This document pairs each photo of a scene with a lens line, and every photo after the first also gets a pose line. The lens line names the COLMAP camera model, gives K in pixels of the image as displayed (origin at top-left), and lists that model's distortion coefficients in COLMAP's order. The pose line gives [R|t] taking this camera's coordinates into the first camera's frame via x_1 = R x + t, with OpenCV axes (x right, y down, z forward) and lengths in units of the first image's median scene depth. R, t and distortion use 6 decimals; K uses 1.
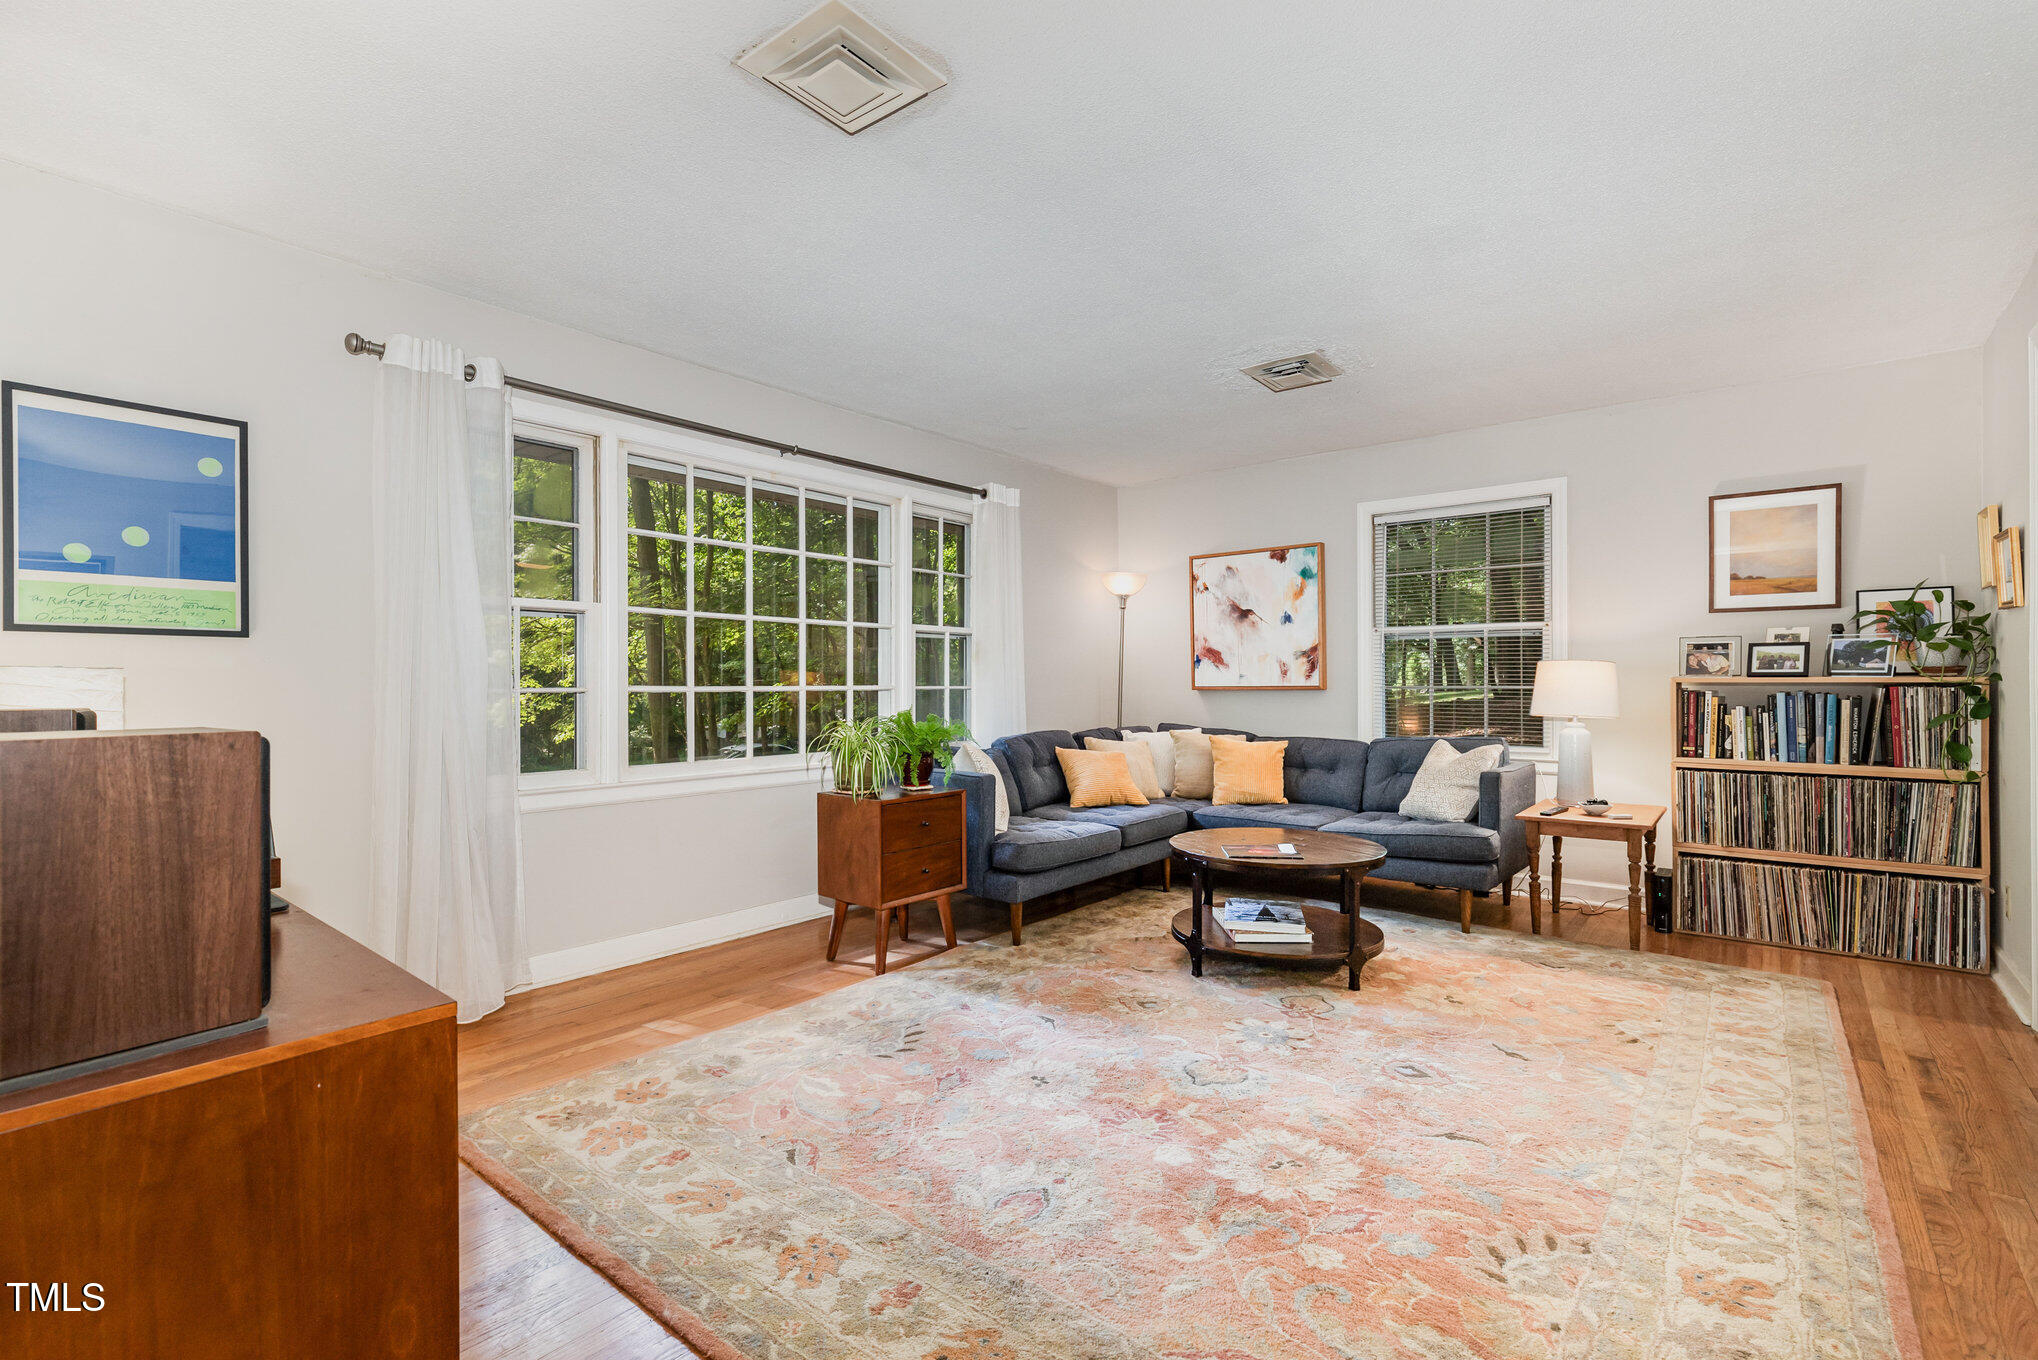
lens RADIAL K [[920.1, 0, 1020.5], [0, 920.1, 685.9], [0, 0, 1]] dist [-0.000423, -0.000087]
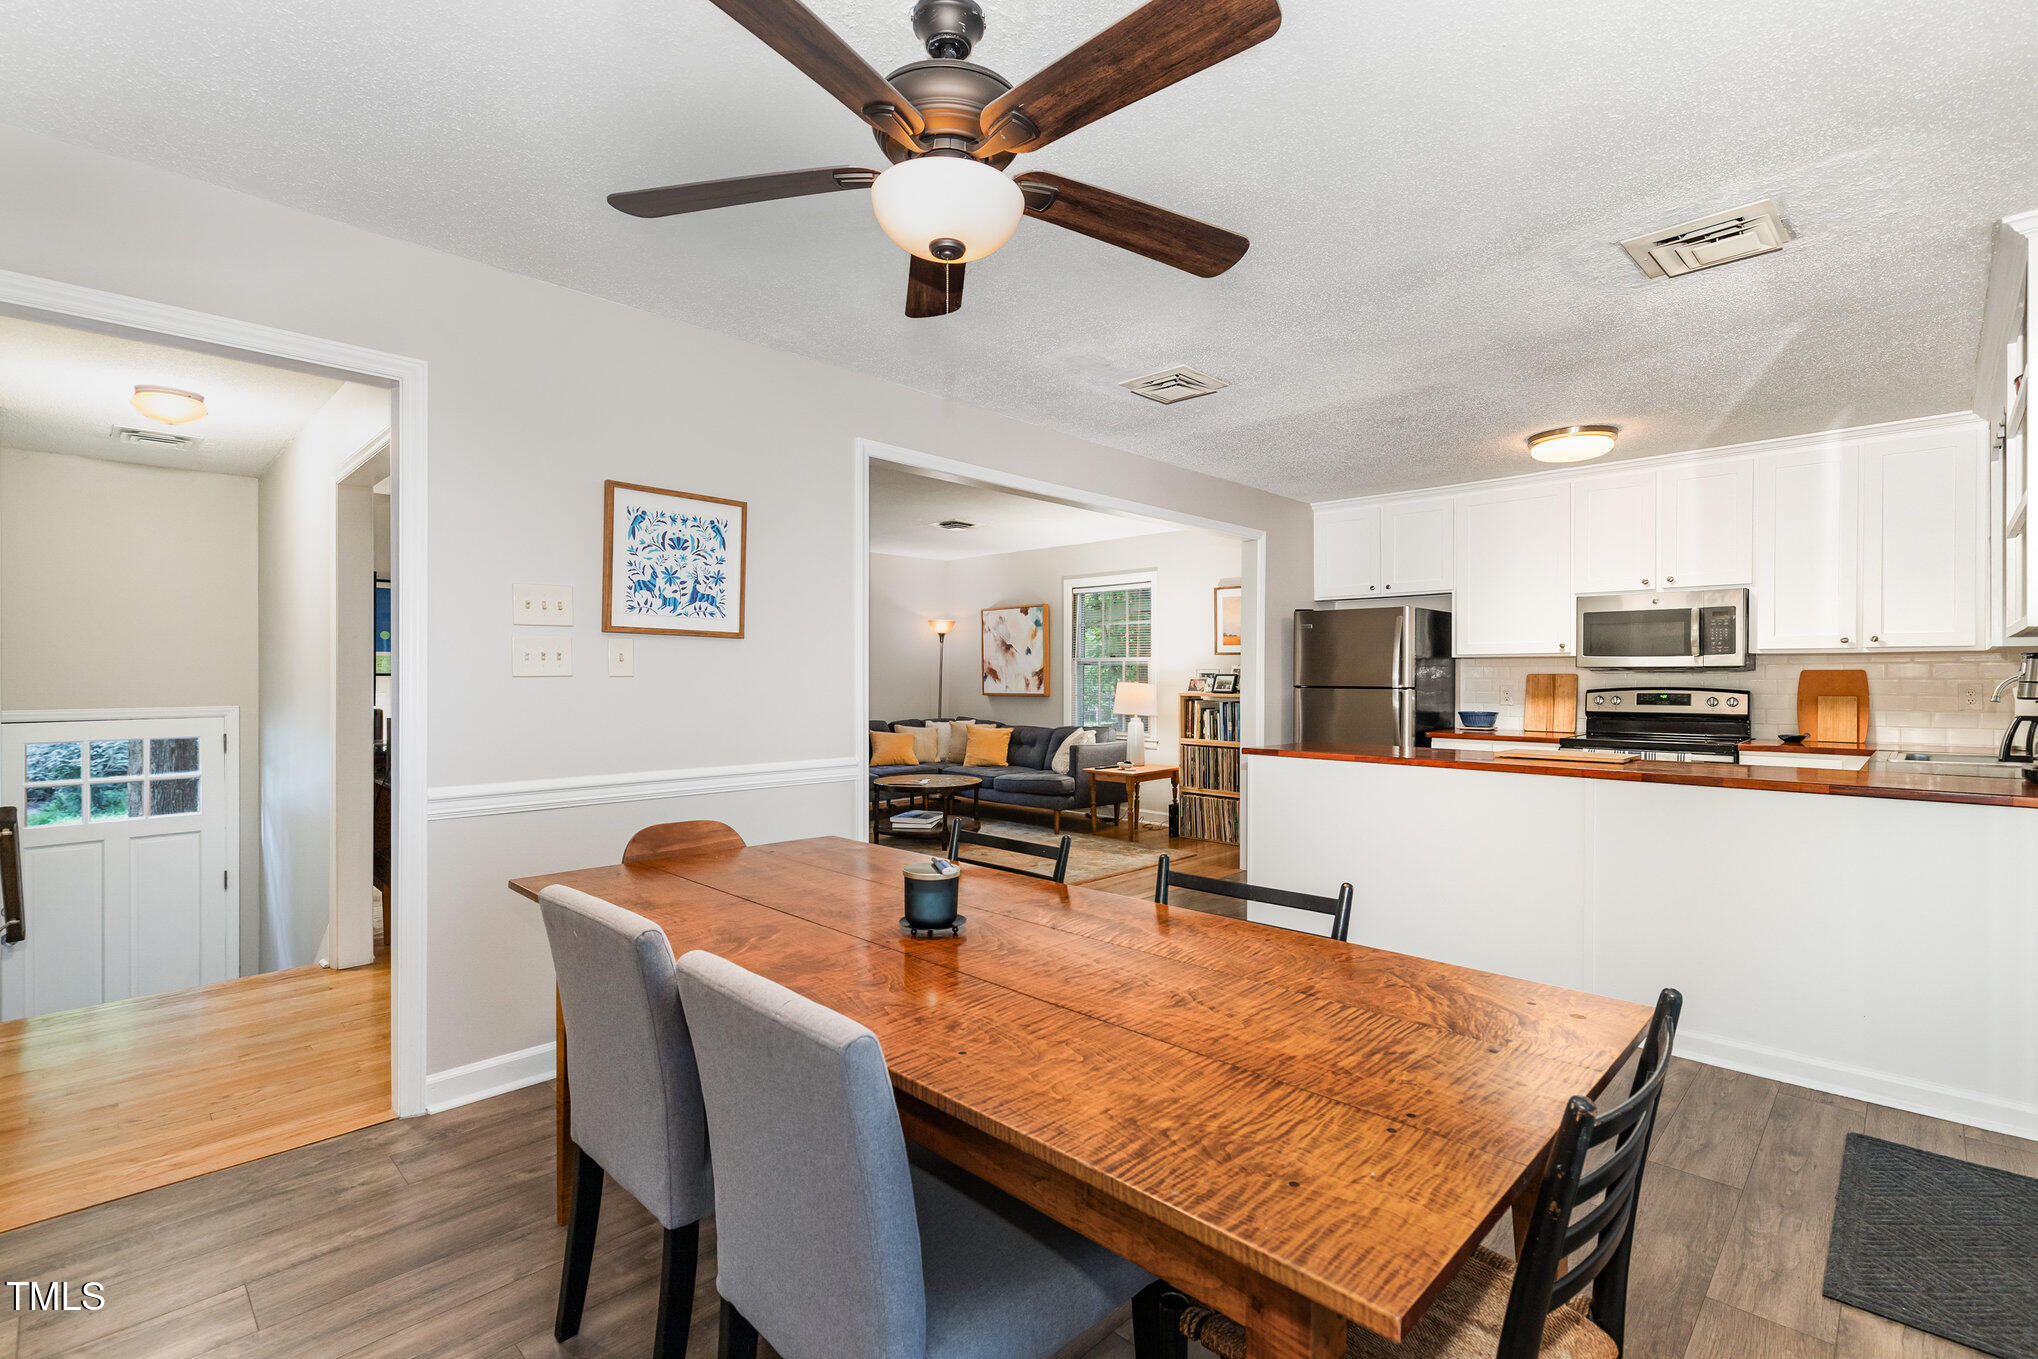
lens RADIAL K [[920.1, 0, 1016.3], [0, 920.1, 679.7], [0, 0, 1]] dist [-0.000423, -0.000087]
pose [[0.996255, 0.003667, -0.086382, 0.444747], [-0.003451, 0.999991, 0.002644, -0.030727], [0.086391, -0.002336, 0.996259, -0.632980]]
